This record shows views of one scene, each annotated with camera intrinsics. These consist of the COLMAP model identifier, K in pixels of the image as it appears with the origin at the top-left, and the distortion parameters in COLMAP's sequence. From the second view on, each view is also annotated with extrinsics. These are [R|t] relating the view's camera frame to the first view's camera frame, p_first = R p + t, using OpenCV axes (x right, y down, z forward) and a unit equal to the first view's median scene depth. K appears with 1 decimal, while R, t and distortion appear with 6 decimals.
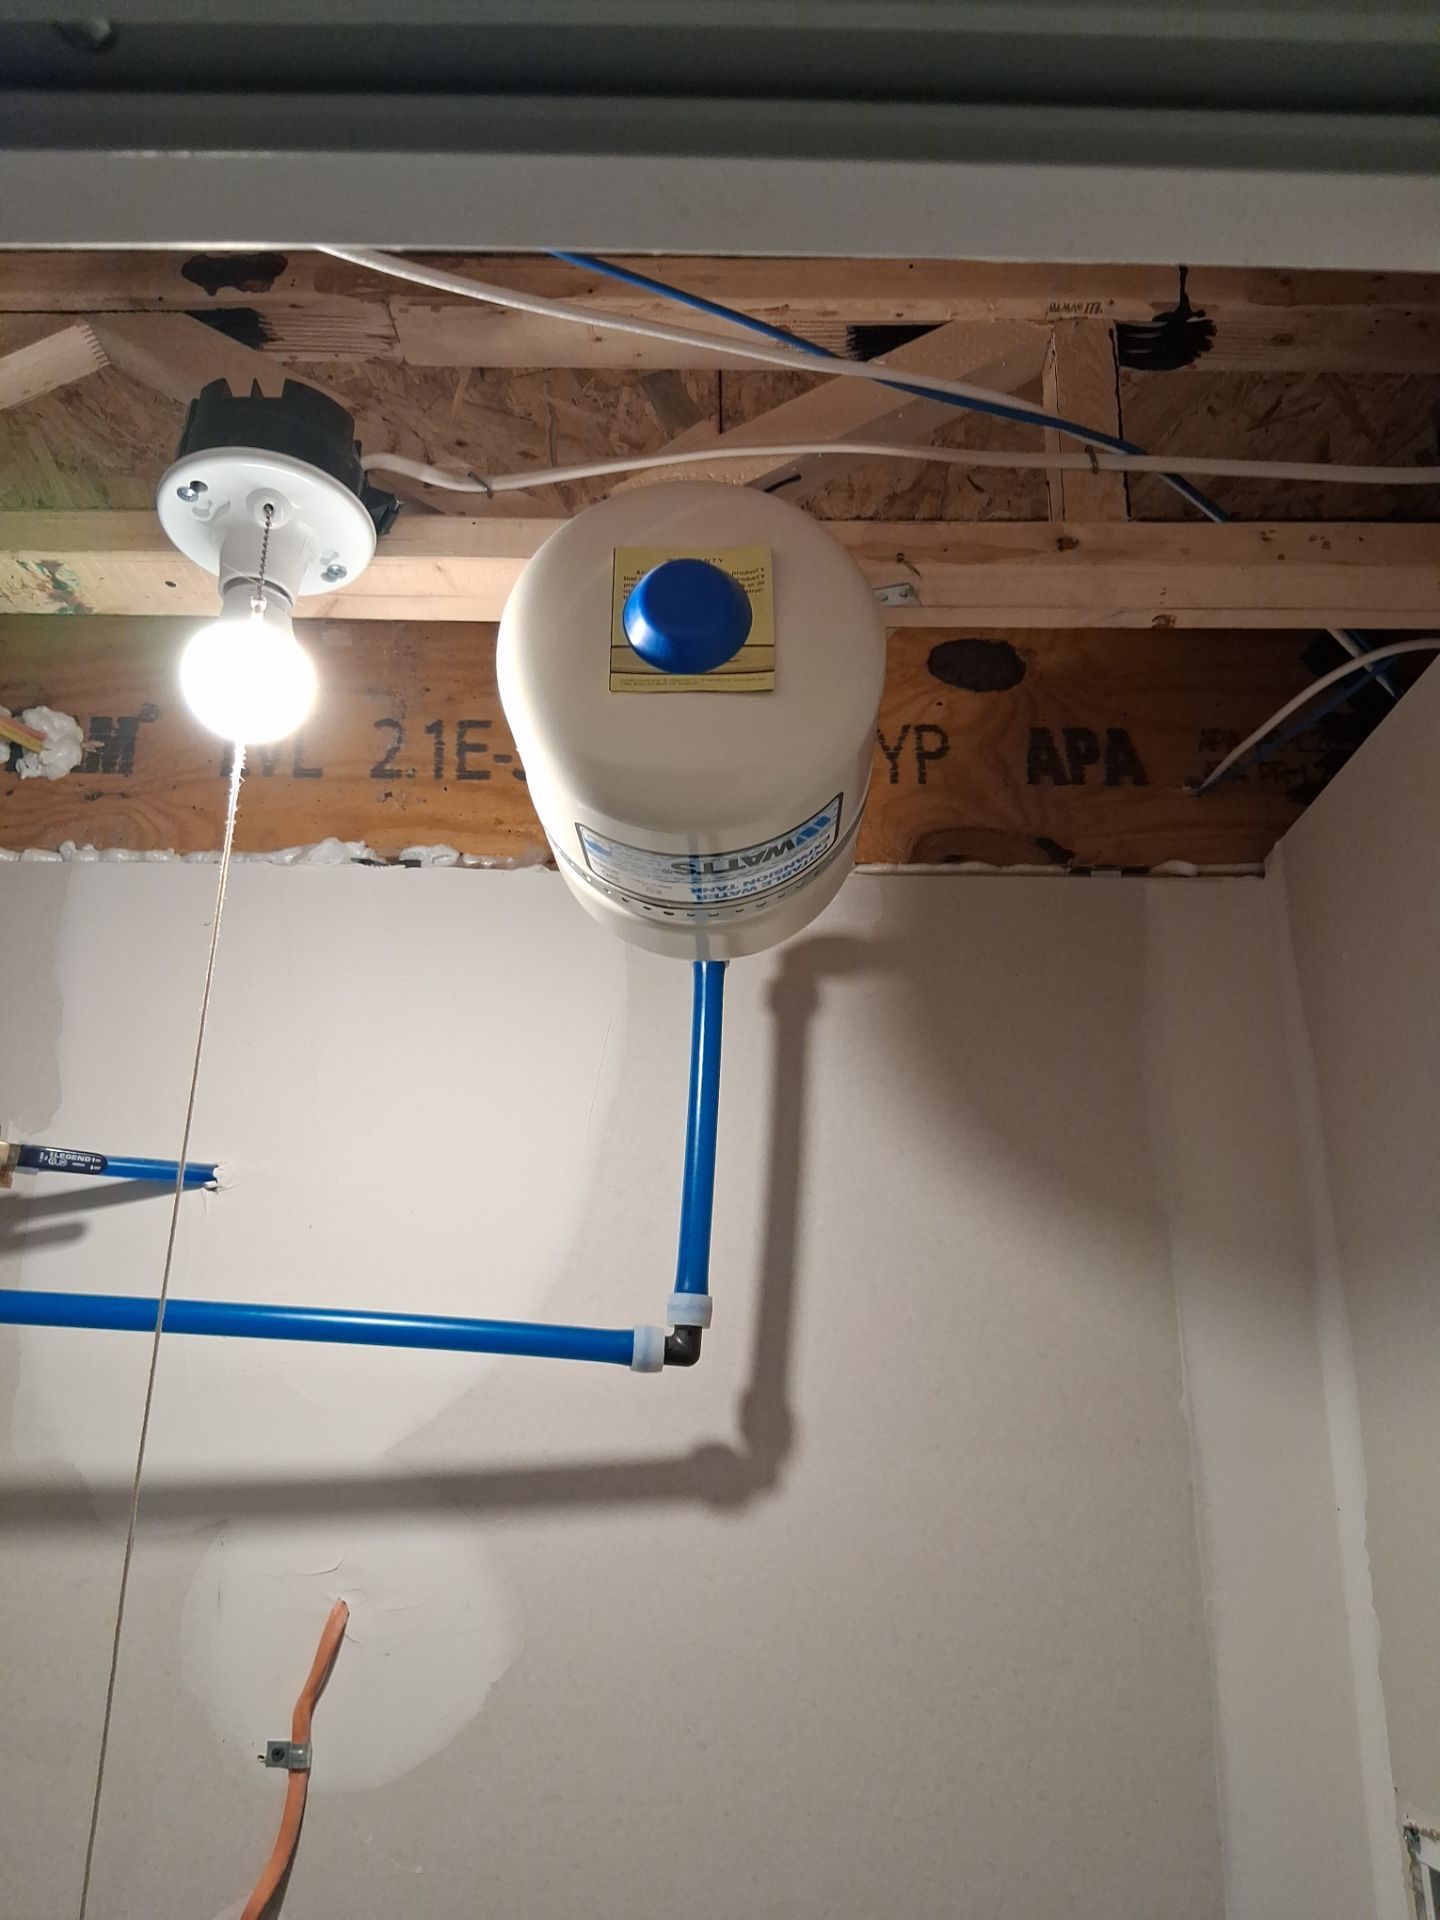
lens RADIAL K [[1494.8, 0, 738.3], [0, 1494.8, 965.7], [0, 0, 1]] dist [0.144283, -0.217470]
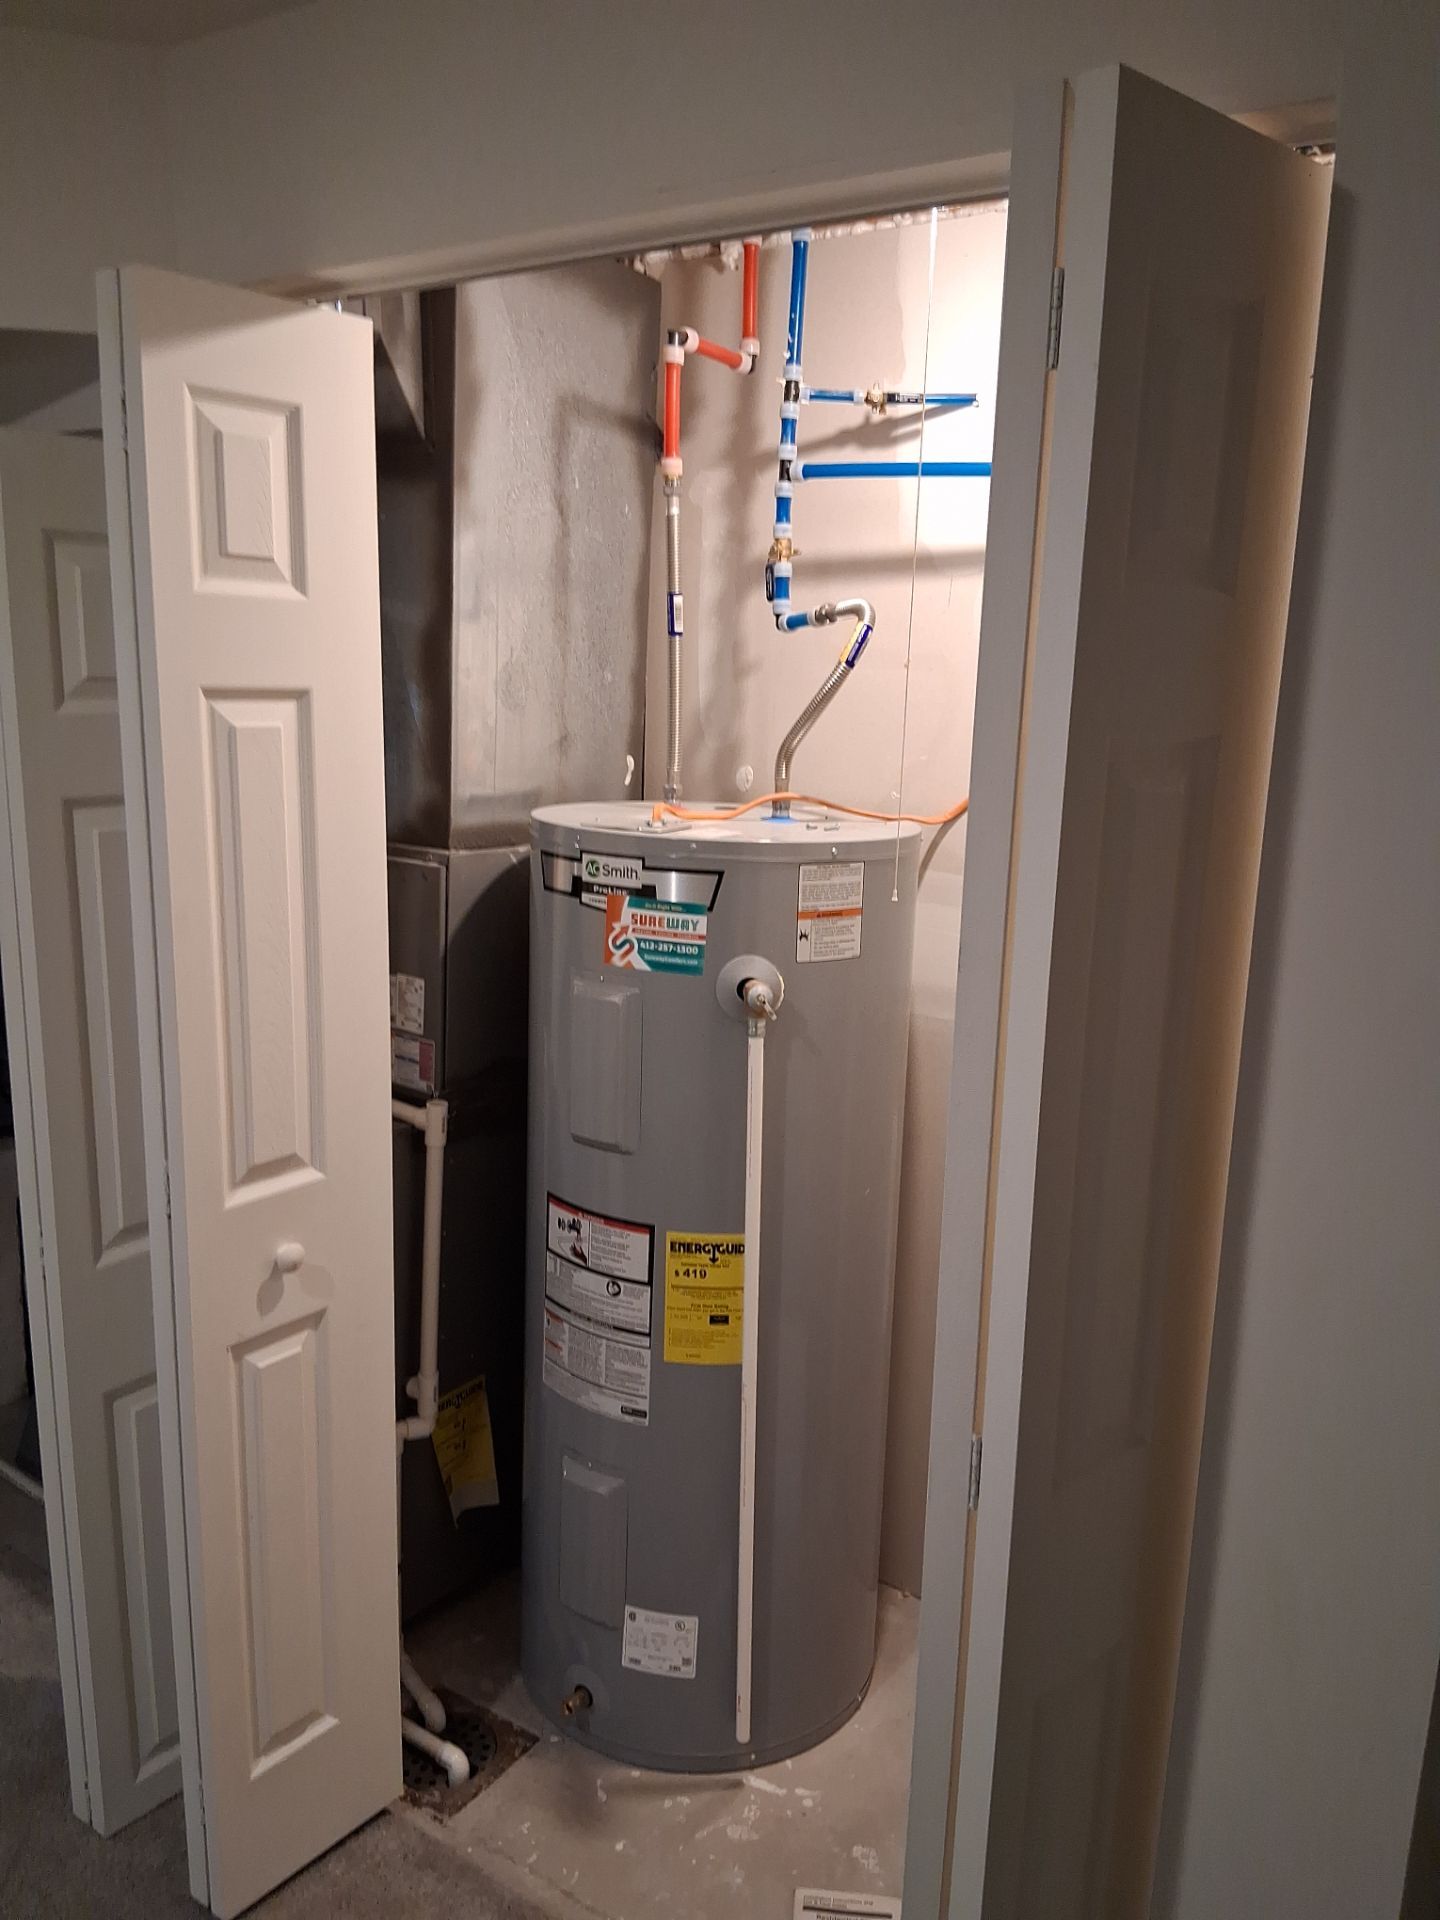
lens RADIAL K [[1494.8, 0, 738.3], [0, 1494.8, 965.7], [0, 0, 1]] dist [0.144283, -0.217470]
pose [[0.838286, 0.115447, -0.532868, 0.514561], [0.160941, 0.881385, 0.444138, -0.136205], [0.520936, -0.458075, 0.720273, -0.893440]]
